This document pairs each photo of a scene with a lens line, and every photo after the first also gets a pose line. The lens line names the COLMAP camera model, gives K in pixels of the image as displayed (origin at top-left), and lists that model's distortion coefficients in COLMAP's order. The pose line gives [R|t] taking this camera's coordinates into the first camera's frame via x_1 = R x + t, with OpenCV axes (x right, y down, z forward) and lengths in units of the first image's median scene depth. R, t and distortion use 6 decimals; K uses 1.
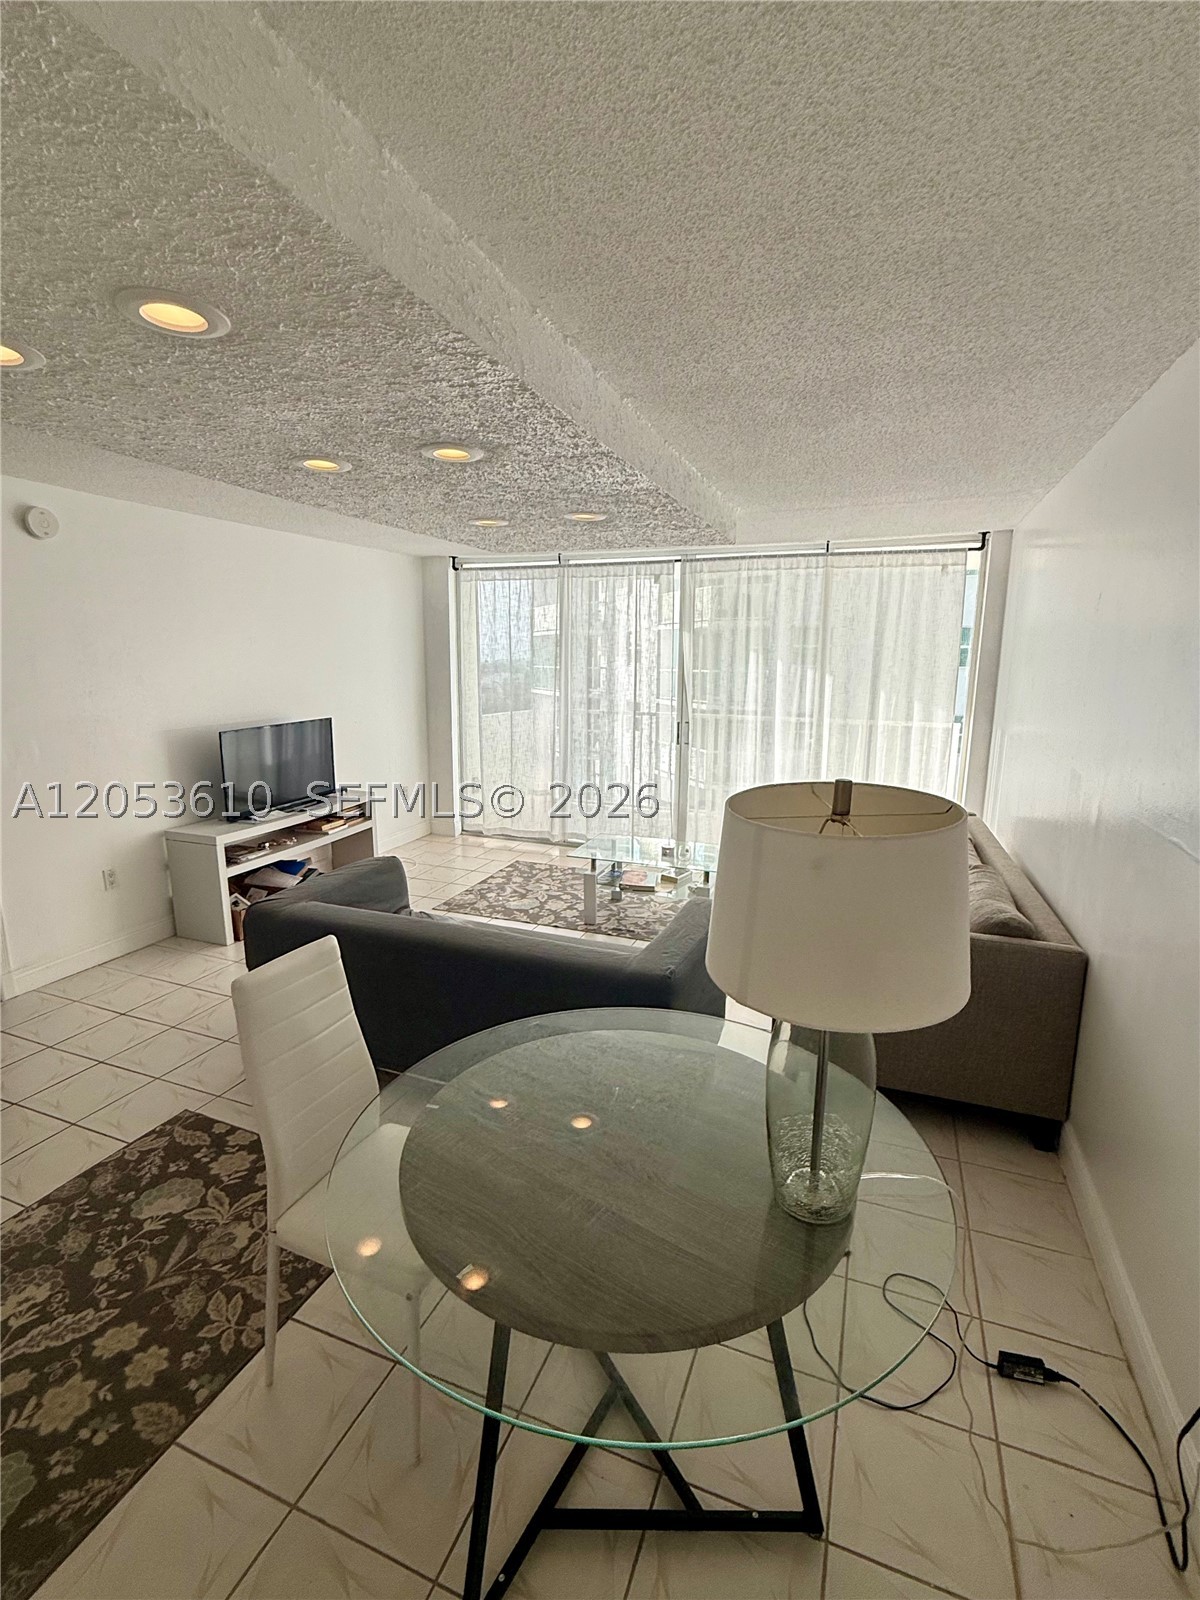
lens RADIAL K [[729.0, 0, 604.8], [0, 729.0, 794.7], [0, 0, 1]] dist [-0.002738, 0.001775]
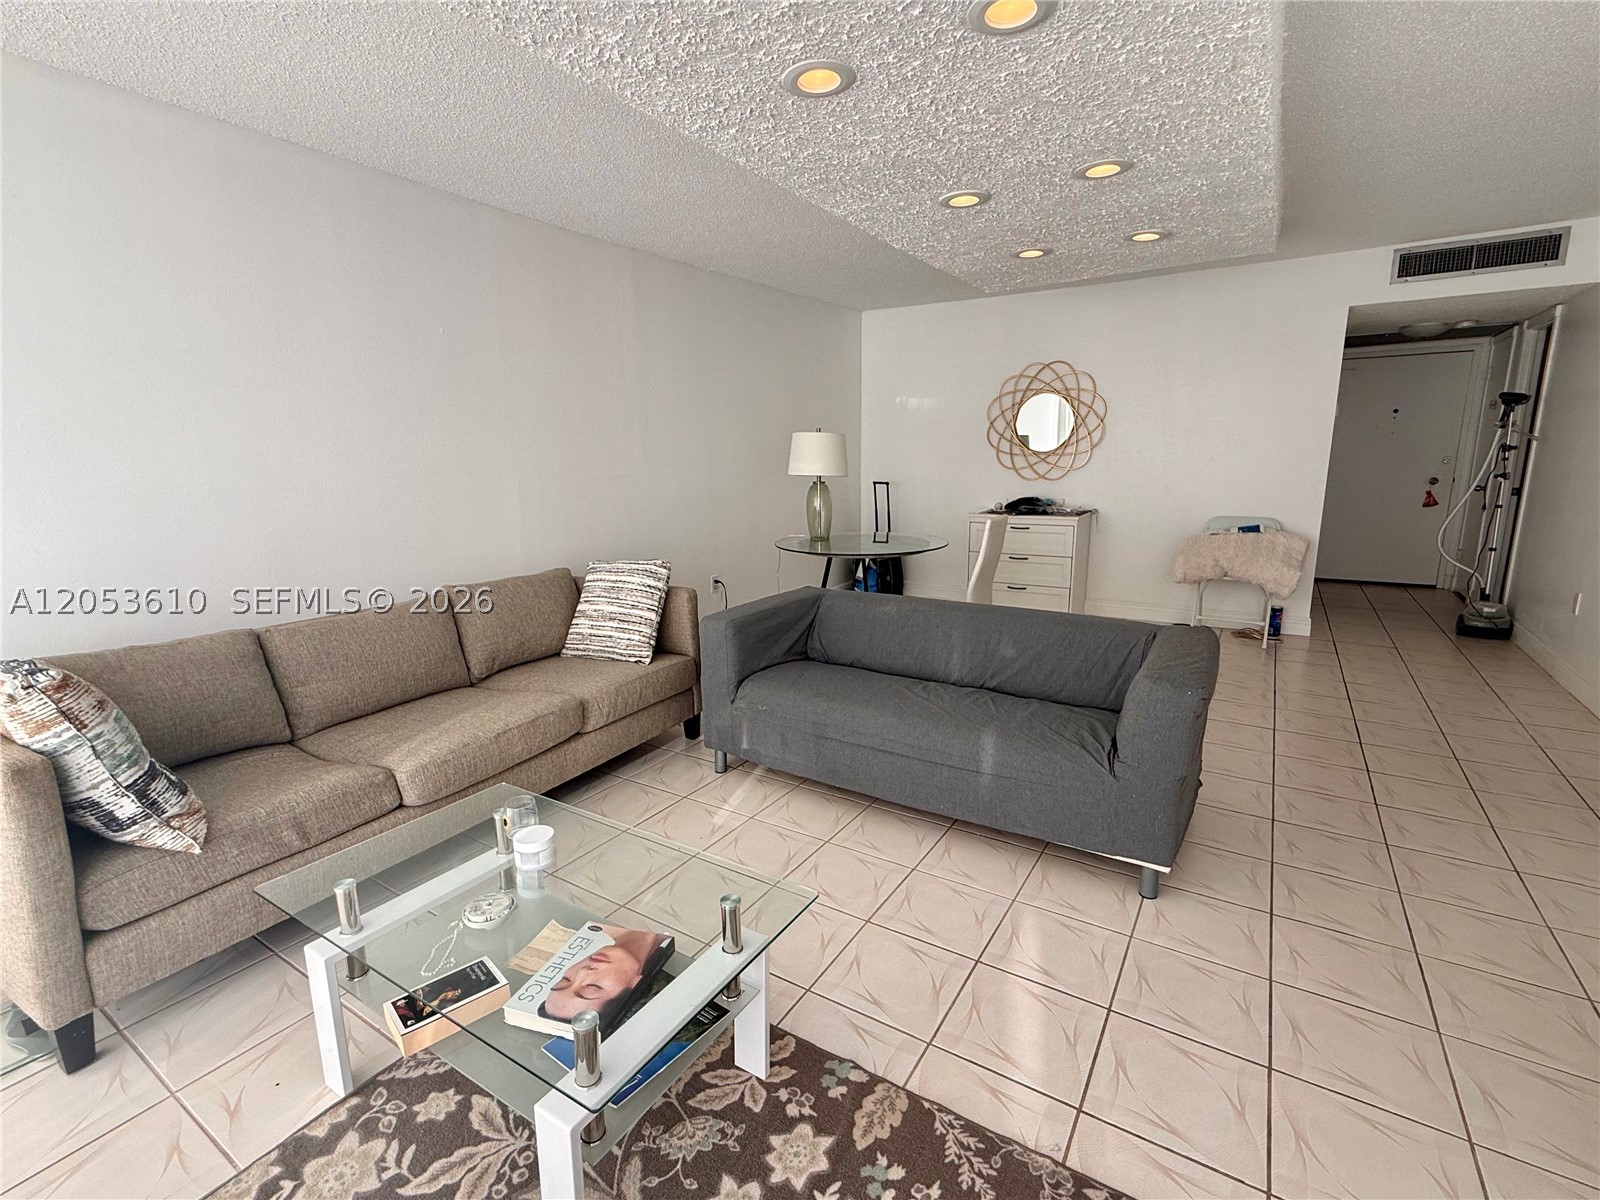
lens RADIAL K [[729.0, 0, 815.6], [0, 729.0, 599.5], [0, 0, 1]] dist [-0.002738, 0.001775]
pose [[0.180876, -0.199287, 0.963104, -0.894276], [0.182541, 0.969043, 0.166234, 0.122741], [-0.966417, 0.145738, 0.211655, 0.572793]]
